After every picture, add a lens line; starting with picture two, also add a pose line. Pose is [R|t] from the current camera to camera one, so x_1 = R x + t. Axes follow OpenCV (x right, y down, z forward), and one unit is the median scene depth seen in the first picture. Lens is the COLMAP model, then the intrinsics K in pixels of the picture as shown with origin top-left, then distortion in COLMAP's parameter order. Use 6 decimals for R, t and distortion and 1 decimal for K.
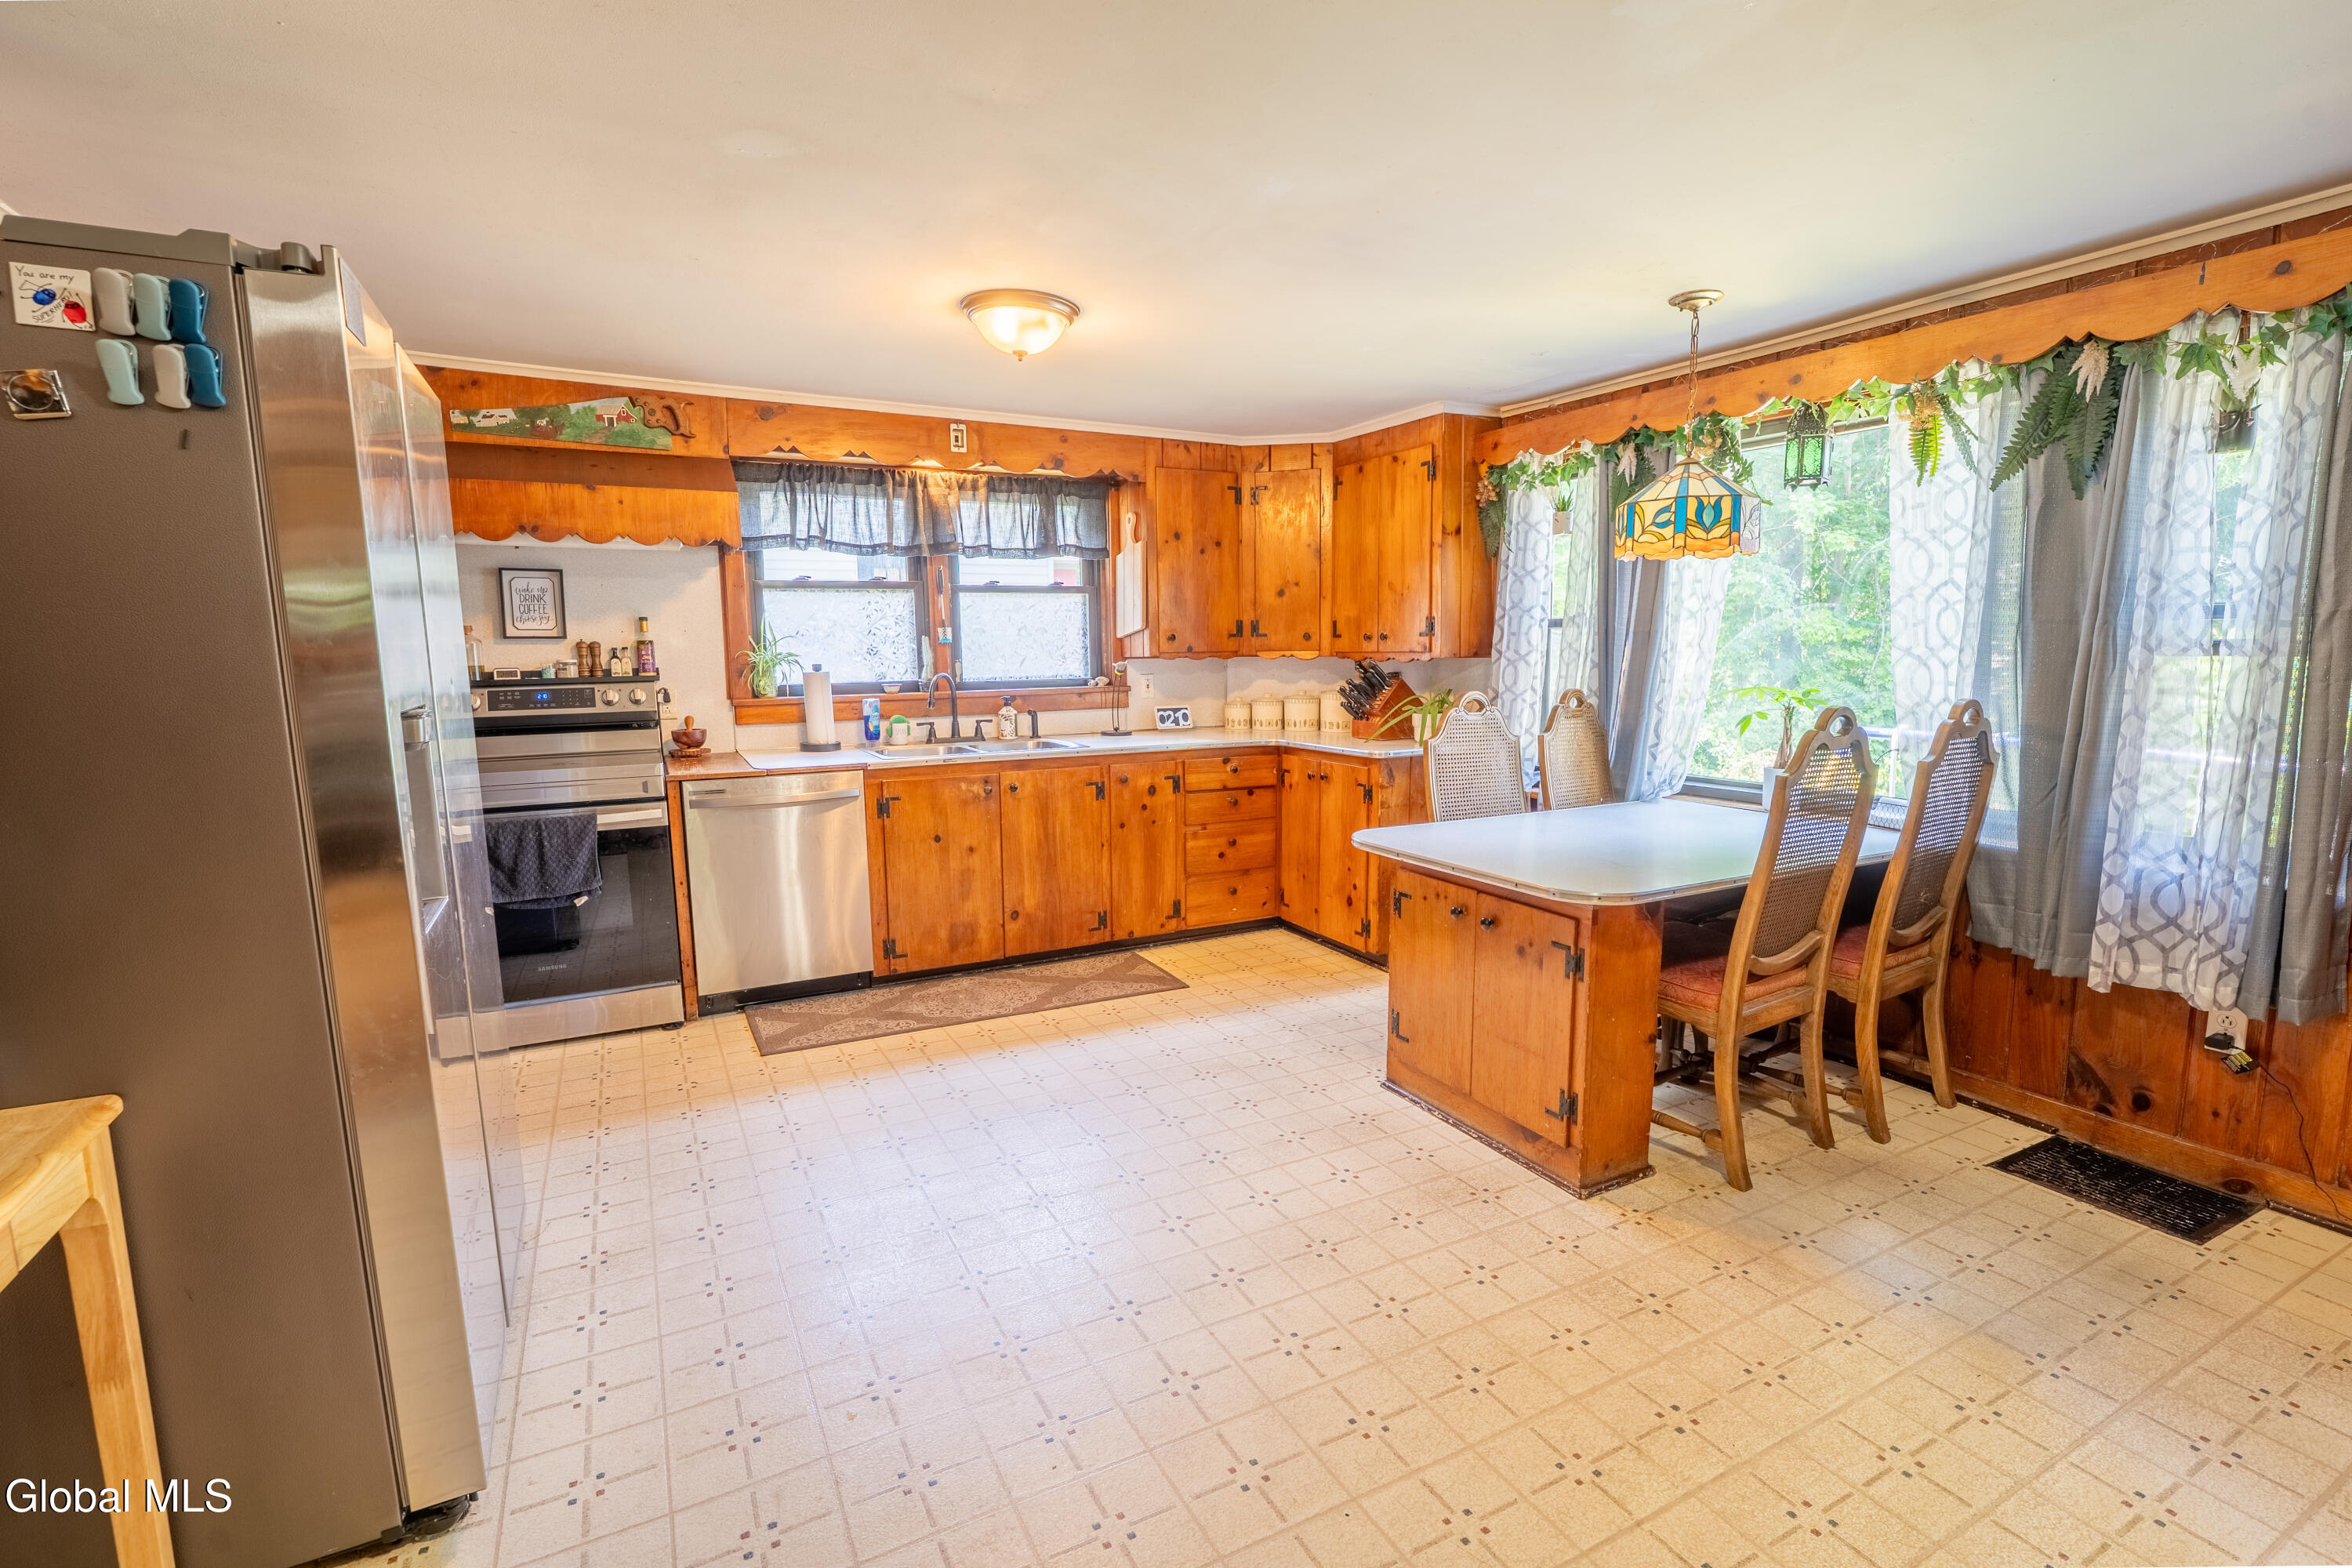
lens RADIAL K [[1060.4, 0, 1173.3], [0, 1060.4, 796.4], [0, 0, 1]] dist [-0.009437, -0.001060]
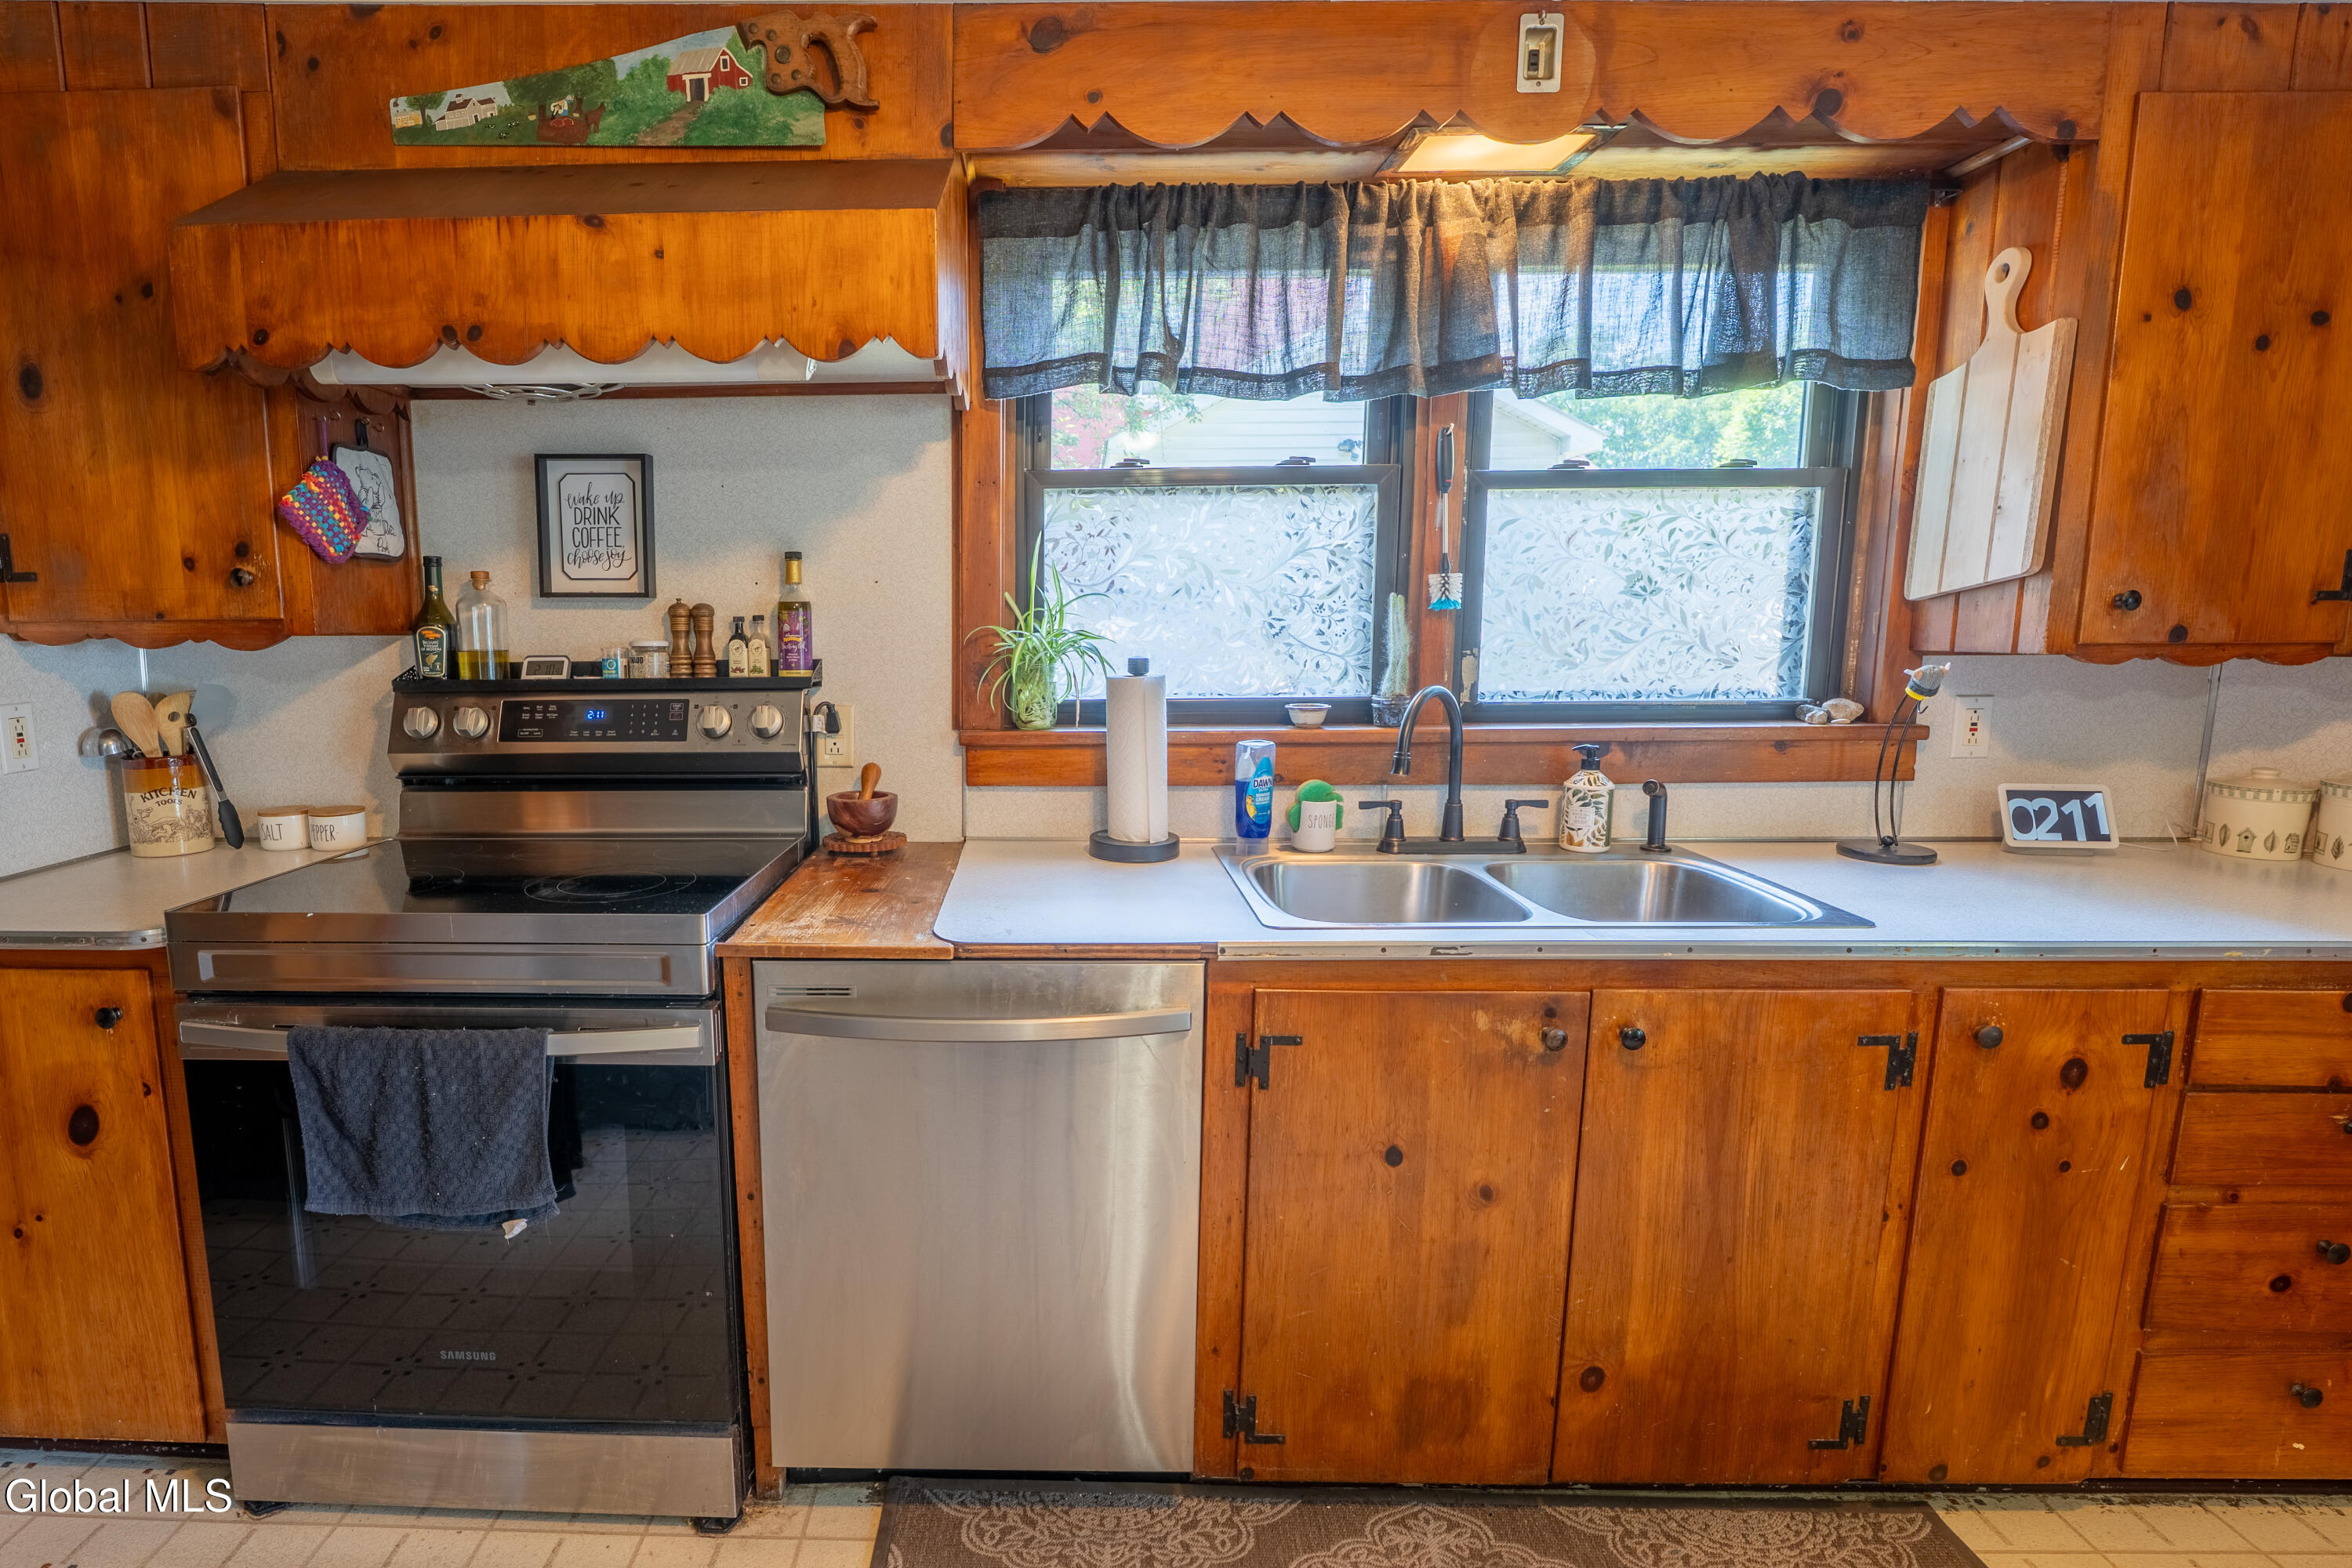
lens RADIAL K [[1060.4, 0, 1047.5], [0, 1060.4, 774.5], [0, 0, 1]] dist [-0.009437, -0.001060]
pose [[0.871137, 0.083158, -0.483947, -0.147231], [-0.074218, 0.996531, 0.037641, -0.086267], [0.485398, 0.003127, 0.874288, 0.571439]]
